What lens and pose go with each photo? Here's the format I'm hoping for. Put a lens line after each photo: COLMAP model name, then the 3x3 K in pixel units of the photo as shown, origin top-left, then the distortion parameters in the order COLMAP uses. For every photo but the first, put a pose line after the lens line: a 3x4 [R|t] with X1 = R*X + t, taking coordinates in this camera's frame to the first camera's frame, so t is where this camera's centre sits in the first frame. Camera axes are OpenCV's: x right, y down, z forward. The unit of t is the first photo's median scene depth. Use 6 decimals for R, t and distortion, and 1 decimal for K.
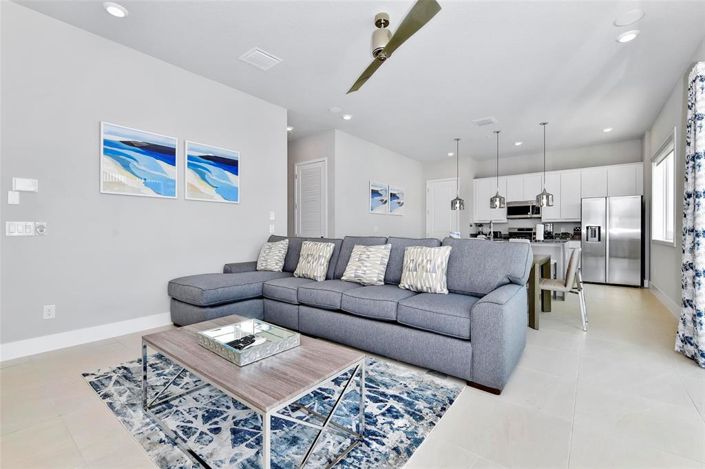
lens RADIAL K [[305.3, 0, 355.1], [0, 305.3, 230.6], [0, 0, 1]] dist [-0.000797, -0.004343]
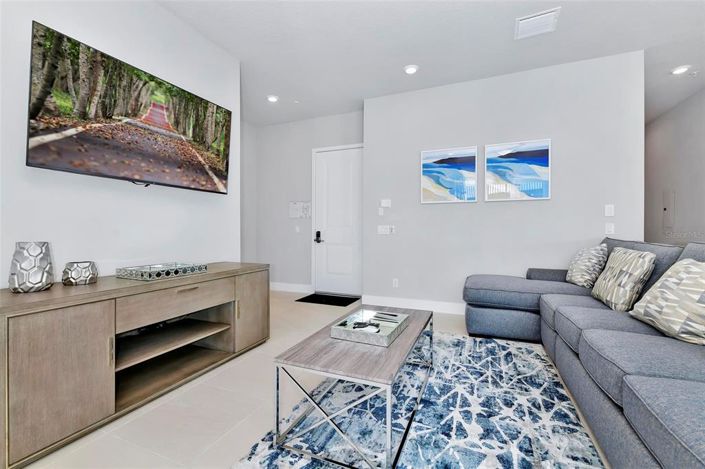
lens RADIAL K [[305.3, 0, 355.1], [0, 305.3, 230.6], [0, 0, 1]] dist [-0.000797, -0.004343]
pose [[0.256281, -0.001020, -0.966602, 0.464558], [-0.001931, 0.999997, -0.001567, 0.001065], [0.966600, 0.002268, 0.256278, 0.403585]]
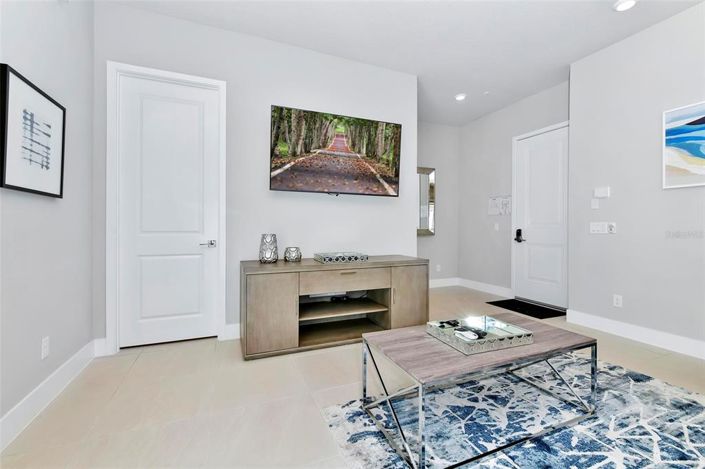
lens RADIAL K [[305.3, 0, 355.1], [0, 305.3, 230.6], [0, 0, 1]] dist [-0.000797, -0.004343]
pose [[-0.494307, 0.004055, -0.869278, 0.477439], [-0.007393, 0.999933, 0.008869, 0.000468], [0.869256, 0.010810, -0.494244, 0.720428]]
